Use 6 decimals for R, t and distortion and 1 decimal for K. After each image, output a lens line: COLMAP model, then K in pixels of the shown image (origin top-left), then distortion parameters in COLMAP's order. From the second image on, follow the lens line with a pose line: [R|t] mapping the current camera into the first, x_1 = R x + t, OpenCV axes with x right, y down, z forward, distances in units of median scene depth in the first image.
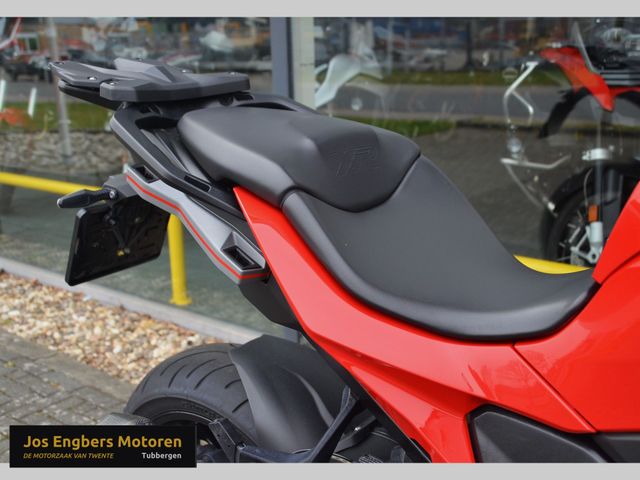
lens RADIAL K [[797.7, 0, 334.4], [0, 797.7, 239.9], [0, 0, 1]] dist [-0.012008, 0.016961]
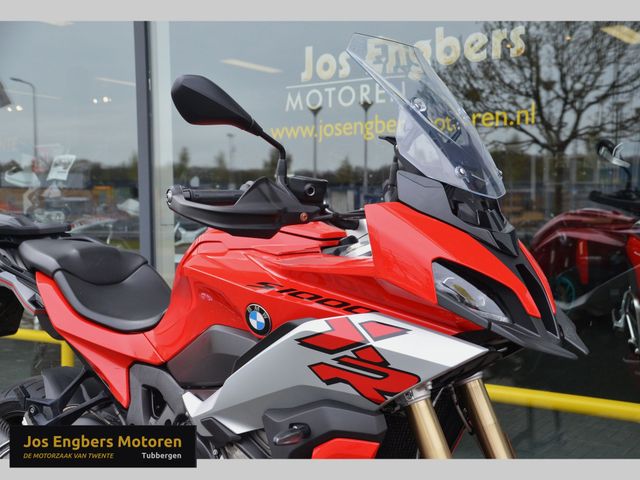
lens RADIAL K [[835.2, 0, 335.0], [0, 835.2, 239.6], [0, 0, 1]] dist [0.139755, 0.012876]
pose [[0.999203, 0.007313, 0.039233, 0.589692], [0.000976, 0.978292, -0.207227, 0.326413], [-0.039897, 0.207100, 0.977506, -1.290510]]
